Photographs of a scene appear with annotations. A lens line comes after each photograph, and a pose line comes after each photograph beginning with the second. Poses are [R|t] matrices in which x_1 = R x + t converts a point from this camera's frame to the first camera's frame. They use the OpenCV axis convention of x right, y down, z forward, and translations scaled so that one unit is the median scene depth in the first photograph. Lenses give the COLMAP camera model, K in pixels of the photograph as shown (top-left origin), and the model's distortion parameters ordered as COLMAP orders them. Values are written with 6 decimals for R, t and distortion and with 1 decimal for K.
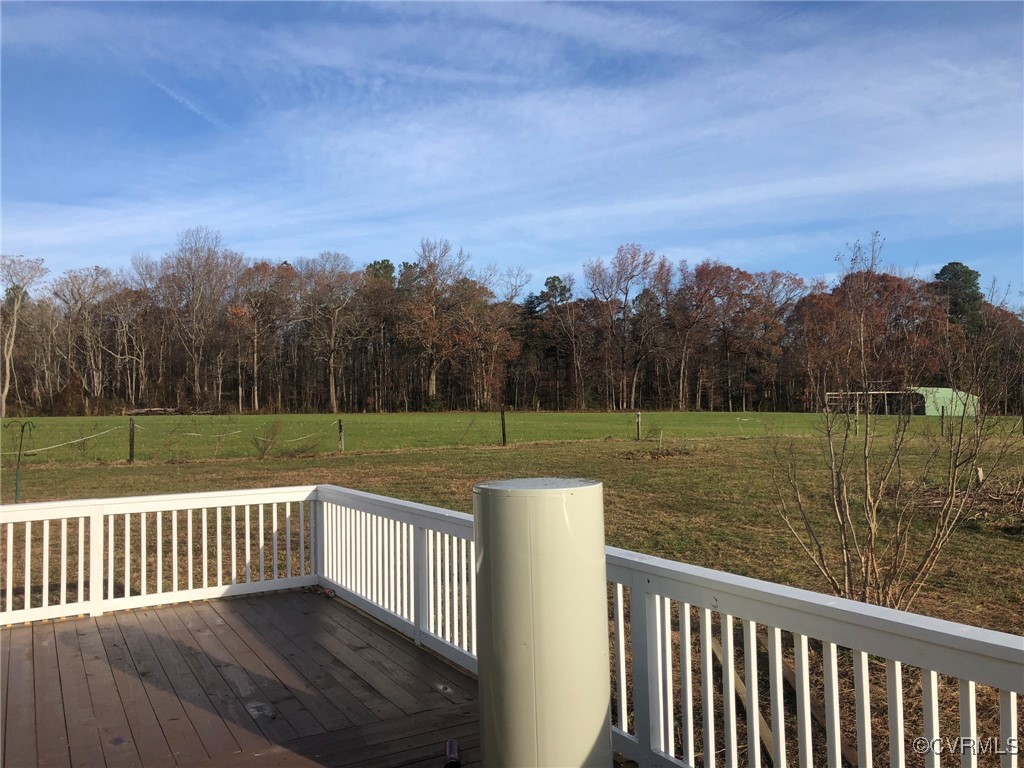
lens RADIAL K [[846.6, 0, 511.1], [0, 846.6, 384.2], [0, 0, 1]] dist [0.040056, -0.026643]
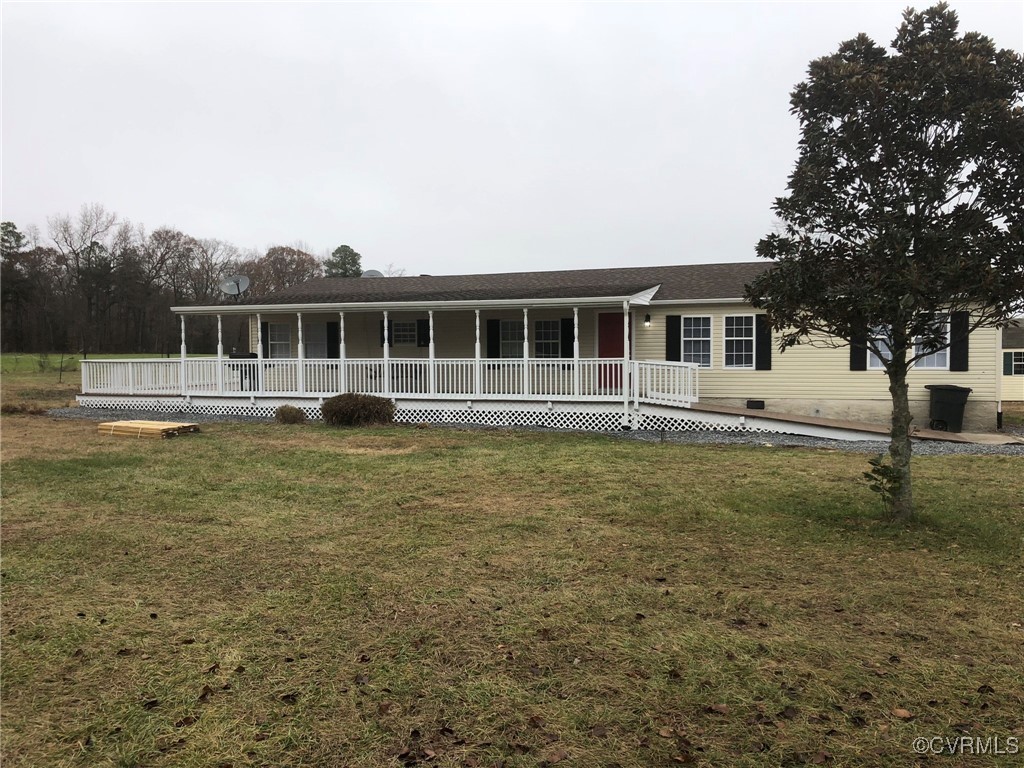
lens RADIAL K [[846.6, 0, 514.6], [0, 846.6, 381.7], [0, 0, 1]] dist [0.040056, -0.026643]
pose [[0.745212, -0.017131, 0.666607, -0.188244], [-0.025388, 0.998216, 0.054034, -0.006487], [-0.666344, -0.057191, 0.743448, -0.200328]]
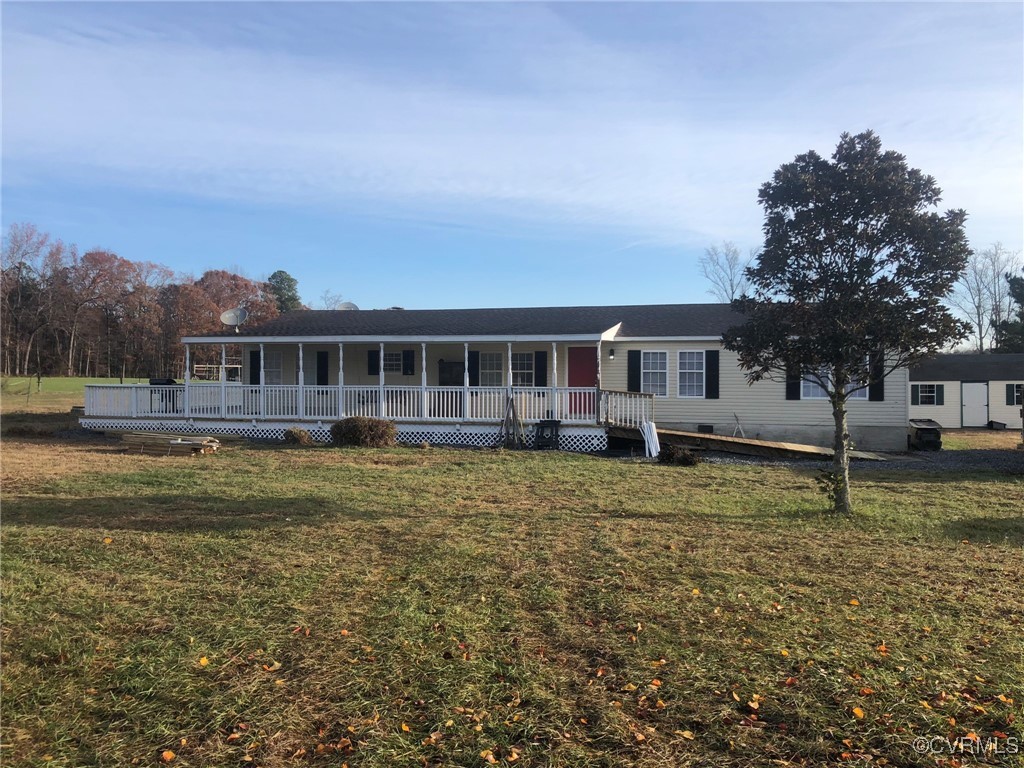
lens RADIAL K [[846.6, 0, 512.3], [0, 846.6, 383.3], [0, 0, 1]] dist [0.040056, -0.026643]
pose [[0.687291, 0.009374, 0.726322, -0.214334], [-0.036825, 0.999081, 0.021953, -0.007106], [-0.725448, -0.041835, 0.687004, -0.208437]]
